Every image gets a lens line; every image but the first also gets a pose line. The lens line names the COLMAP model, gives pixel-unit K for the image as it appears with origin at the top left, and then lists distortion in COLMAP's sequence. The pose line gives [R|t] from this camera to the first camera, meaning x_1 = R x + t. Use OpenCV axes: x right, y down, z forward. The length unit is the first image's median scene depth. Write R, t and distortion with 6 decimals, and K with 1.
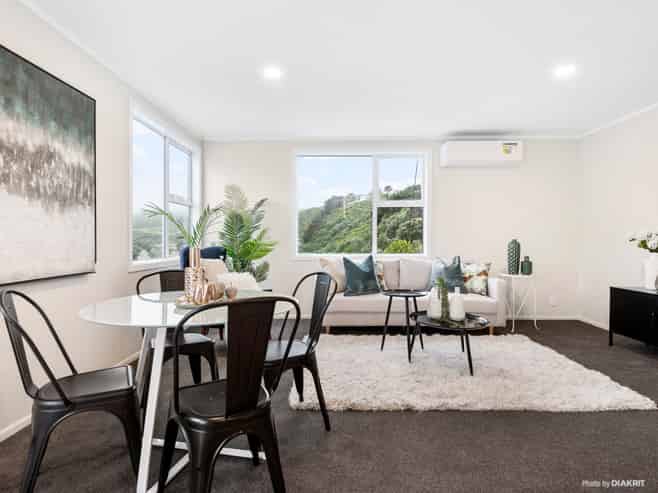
lens RADIAL K [[377.7, 0, 328.2], [0, 377.7, 247.6], [0, 0, 1]] dist [0.001960, 0.000542]
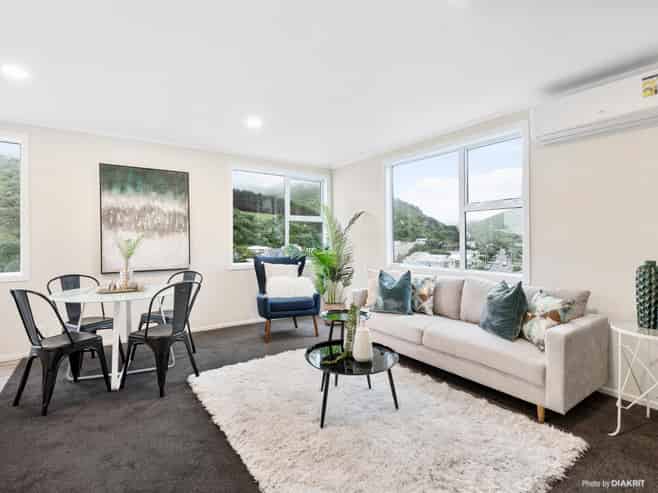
lens RADIAL K [[335.9, 0, 329.6], [0, 335.9, 240.6], [0, 0, 1]] dist [-0.002337, -0.000182]
pose [[0.561018, 0.002035, -0.827801, 1.251033], [-0.014670, 0.999864, -0.007484, -0.079075], [0.827674, 0.016342, 0.560972, 0.783022]]
